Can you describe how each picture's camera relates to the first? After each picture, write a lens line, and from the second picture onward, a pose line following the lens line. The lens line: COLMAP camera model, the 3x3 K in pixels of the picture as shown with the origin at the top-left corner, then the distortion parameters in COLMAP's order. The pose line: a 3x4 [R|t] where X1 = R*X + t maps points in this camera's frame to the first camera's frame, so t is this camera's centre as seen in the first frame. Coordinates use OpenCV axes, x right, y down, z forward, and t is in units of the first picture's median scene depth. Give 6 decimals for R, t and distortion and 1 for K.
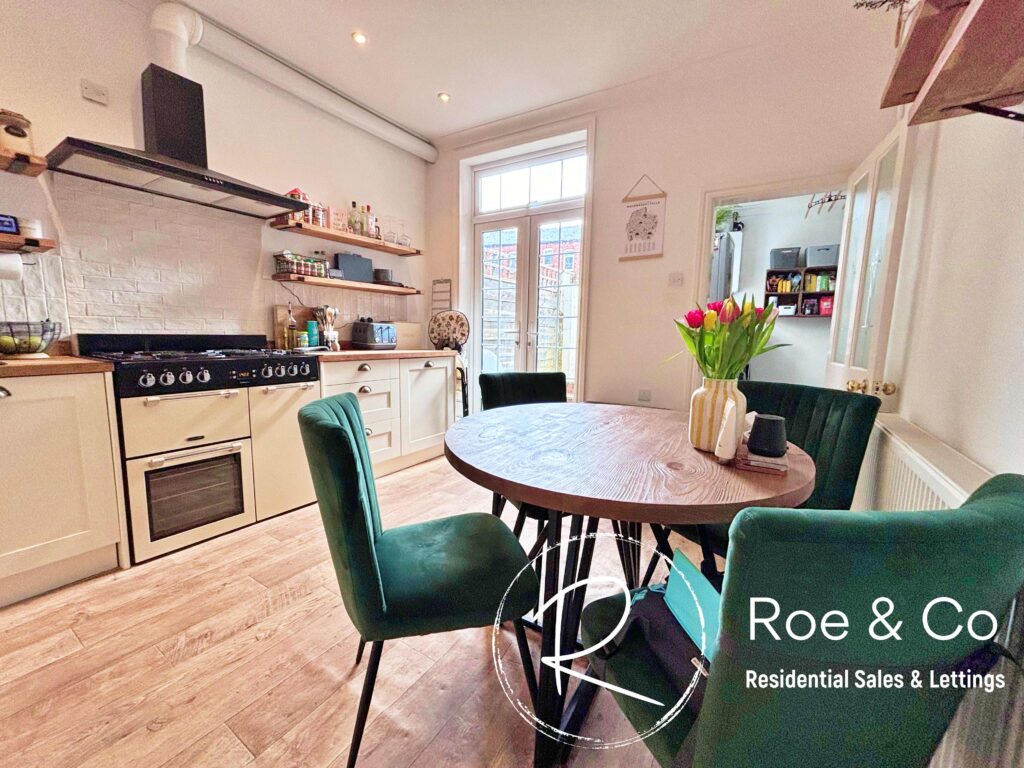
lens RADIAL K [[412.0, 0, 514.7], [0, 412.0, 385.6], [0, 0, 1]] dist [-0.001607, 0.000672]
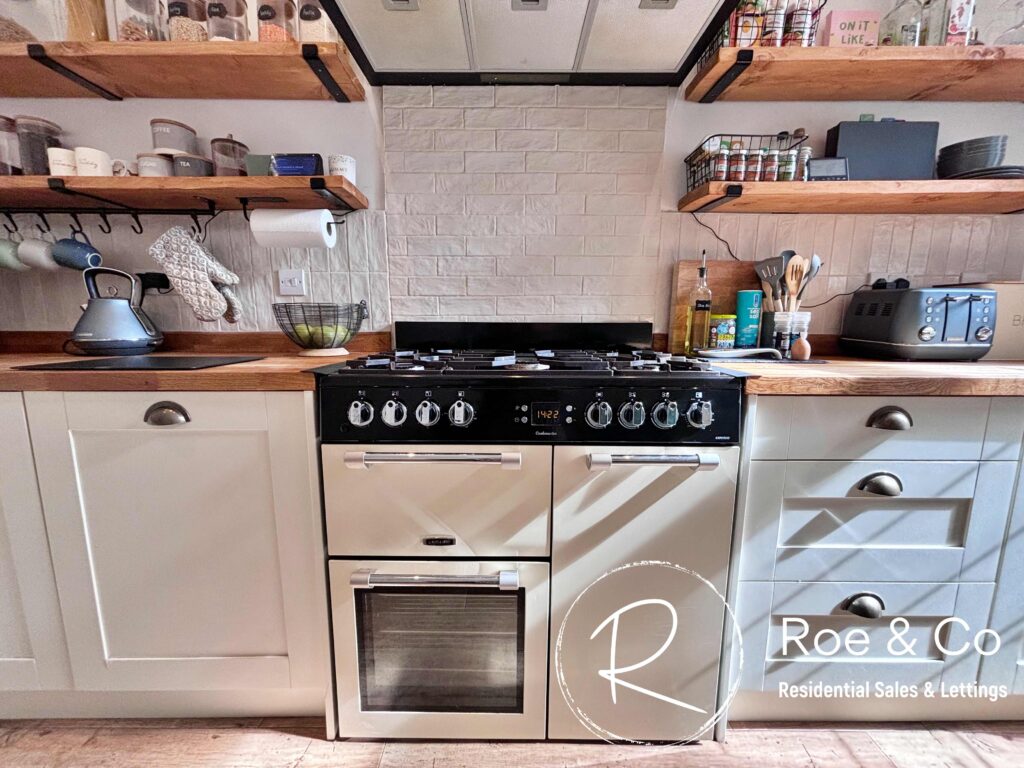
lens RADIAL K [[412.0, 0, 508.7], [0, 412.0, 387.4], [0, 0, 1]] dist [-0.001607, 0.000672]
pose [[0.534740, 0.115311, -0.837112, -0.263008], [-0.099591, 0.992341, 0.073076, -0.063096], [0.839127, 0.044292, 0.542129, 0.582220]]
